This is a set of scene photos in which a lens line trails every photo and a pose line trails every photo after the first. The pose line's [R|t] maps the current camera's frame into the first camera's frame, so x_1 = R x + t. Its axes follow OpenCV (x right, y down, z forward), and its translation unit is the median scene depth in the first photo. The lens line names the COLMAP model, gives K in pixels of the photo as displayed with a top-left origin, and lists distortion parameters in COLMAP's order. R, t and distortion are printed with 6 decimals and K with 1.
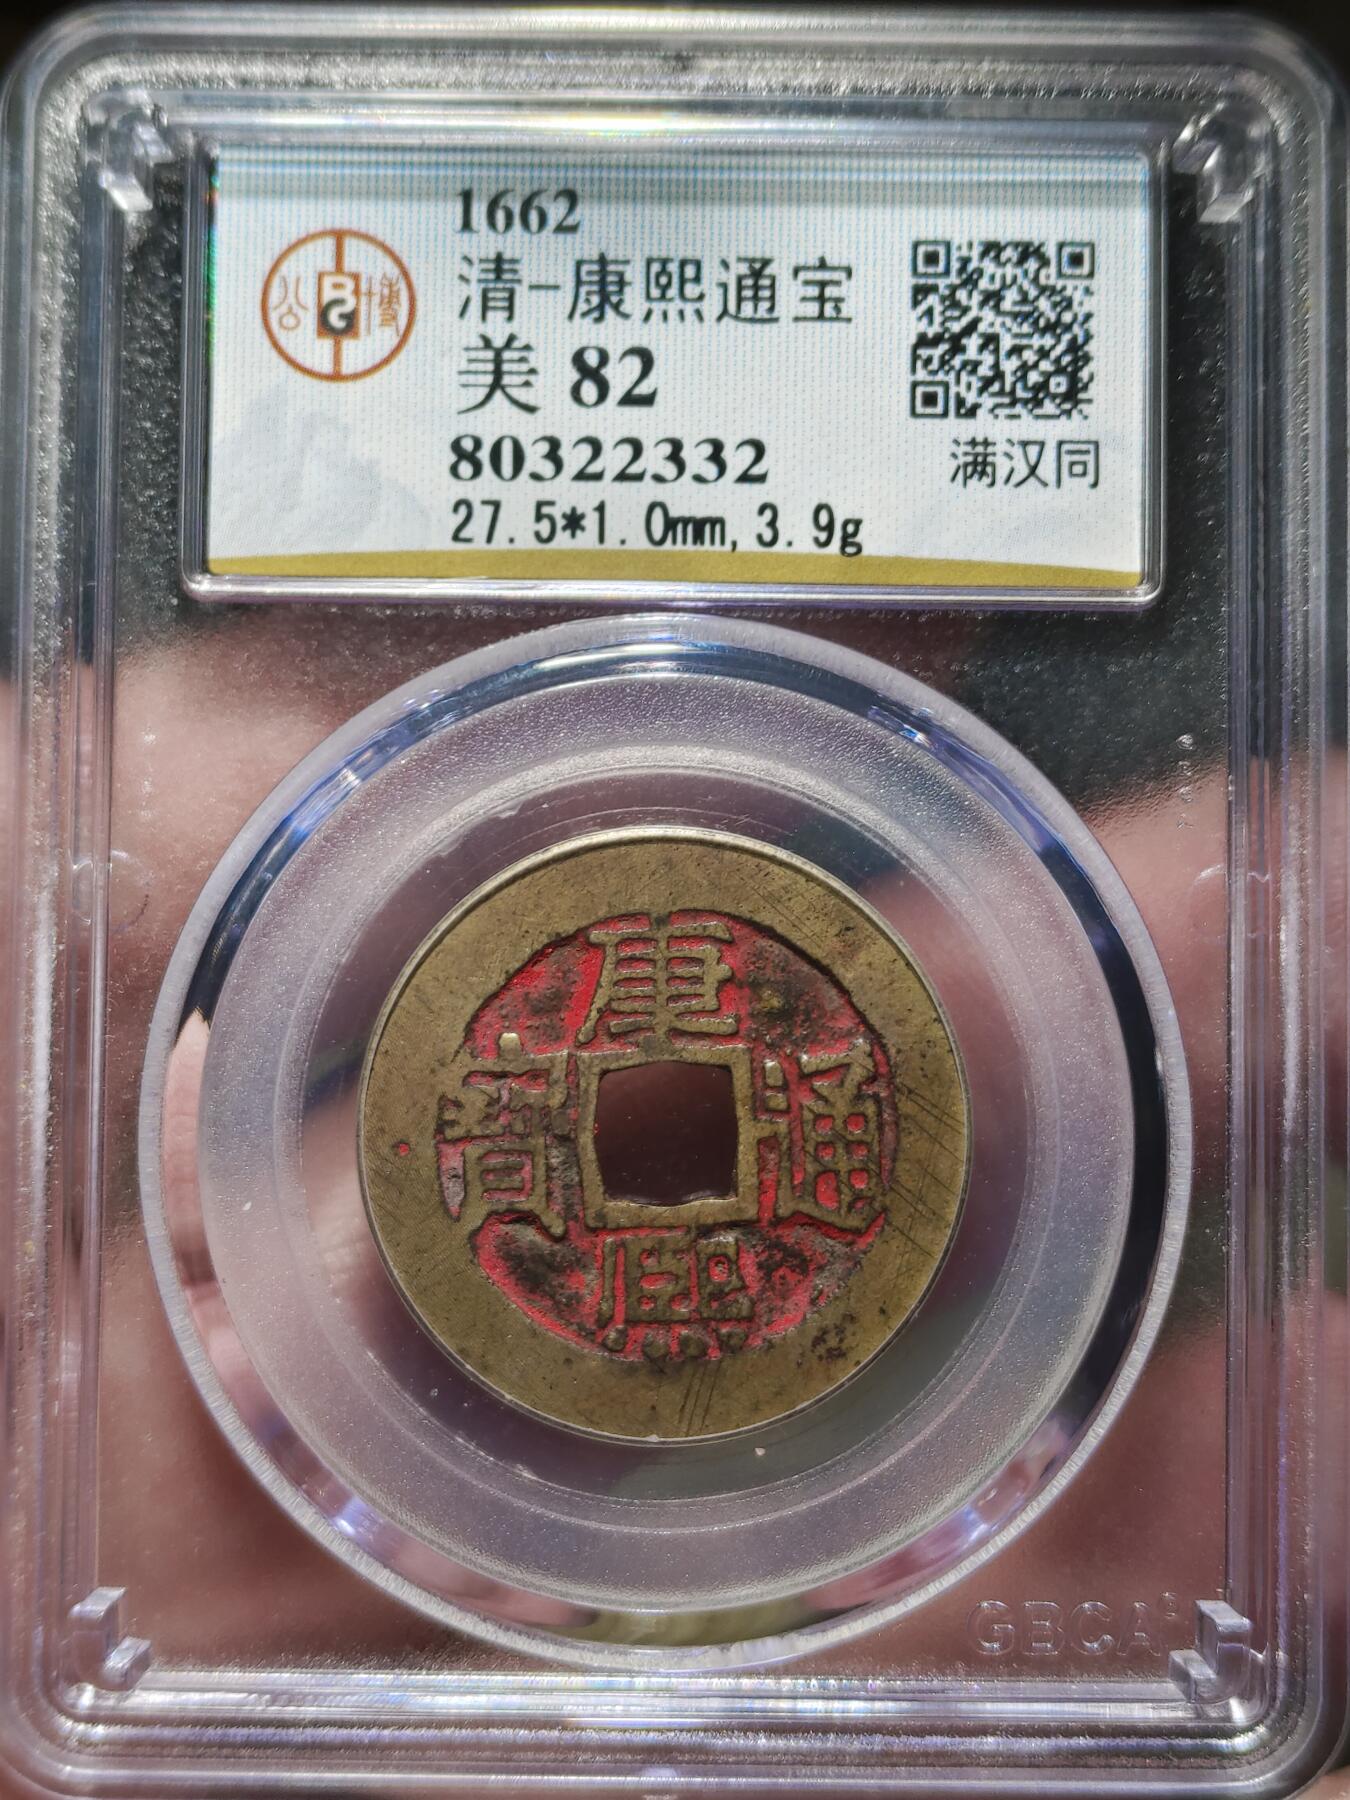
lens RADIAL K [[3295.2, 0, 658.3], [0, 3295.2, 902.0], [0, 0, 1]] dist [0.123663, 0.000000]
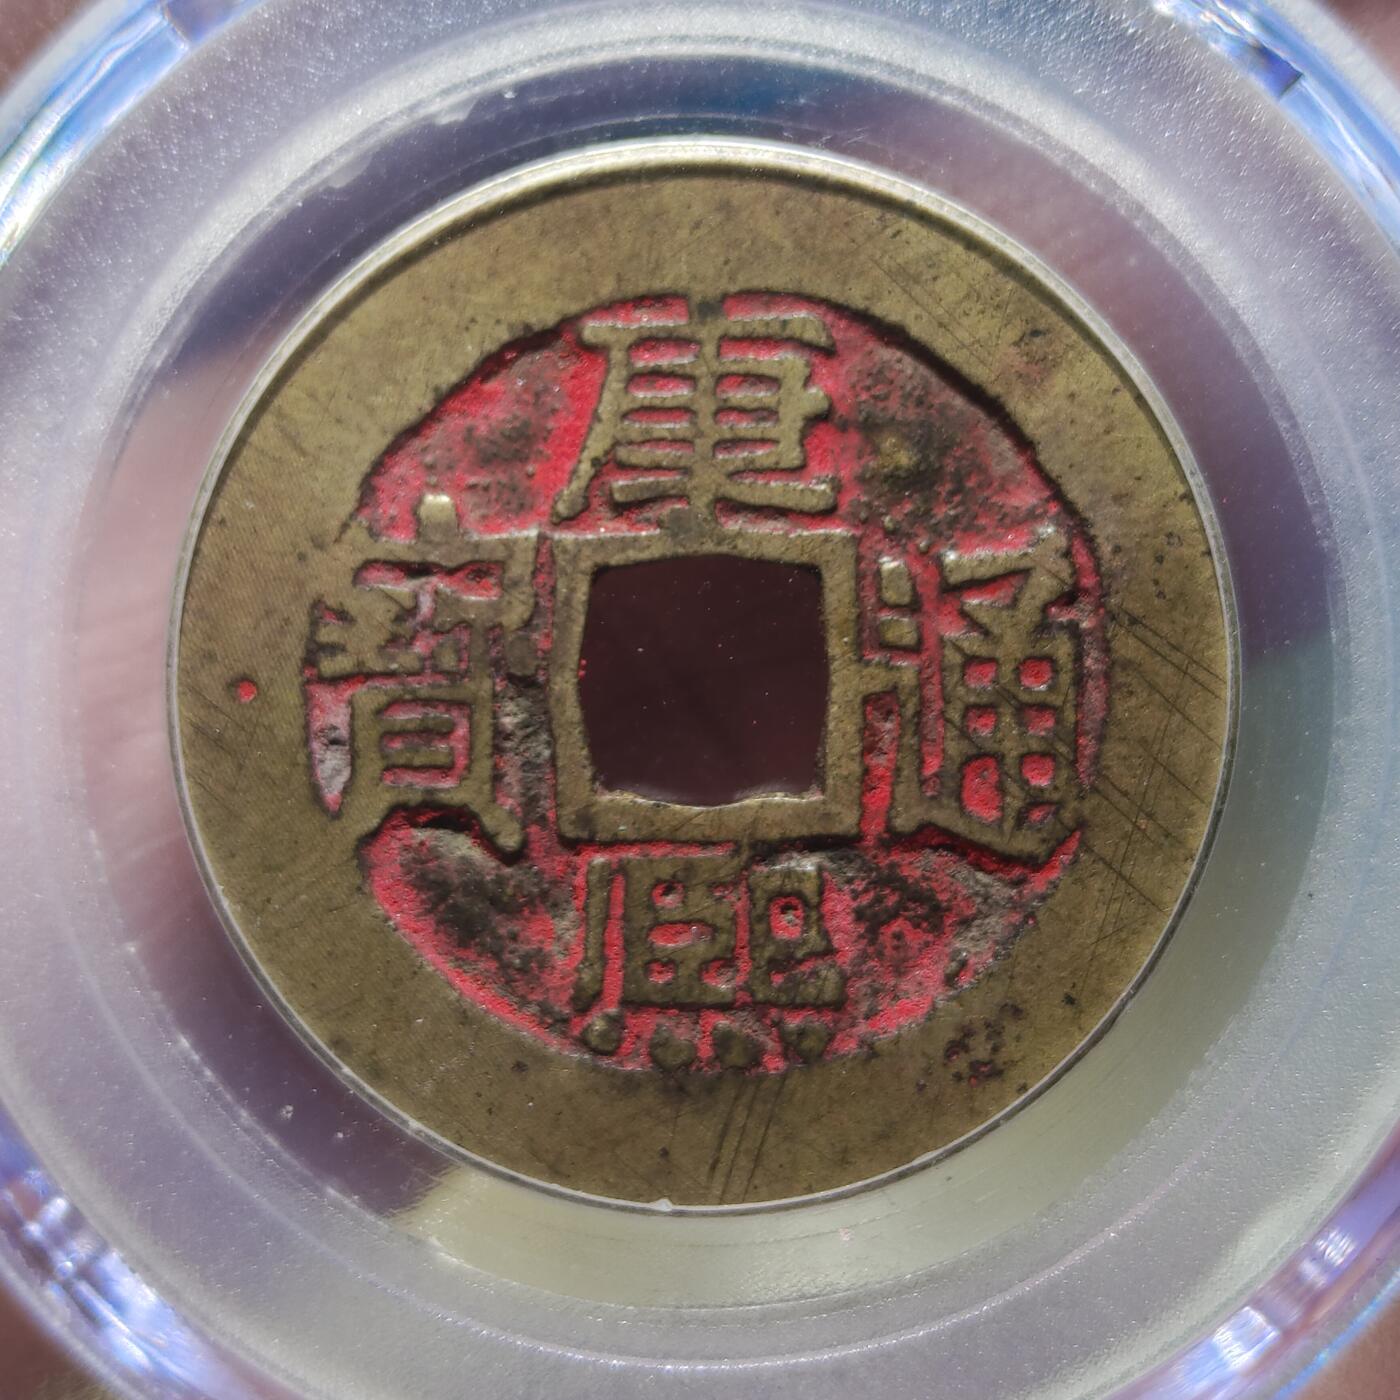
lens RADIAL K [[3181.6, 0, 704.6], [0, 3181.6, 702.8], [0, 0, 1]] dist [0.077342, 0.000000]
pose [[0.999274, 0.035166, -0.014659, 0.010725], [-0.034293, 0.997839, 0.056044, 0.043171], [0.016598, -0.055501, 0.998321, 0.447082]]
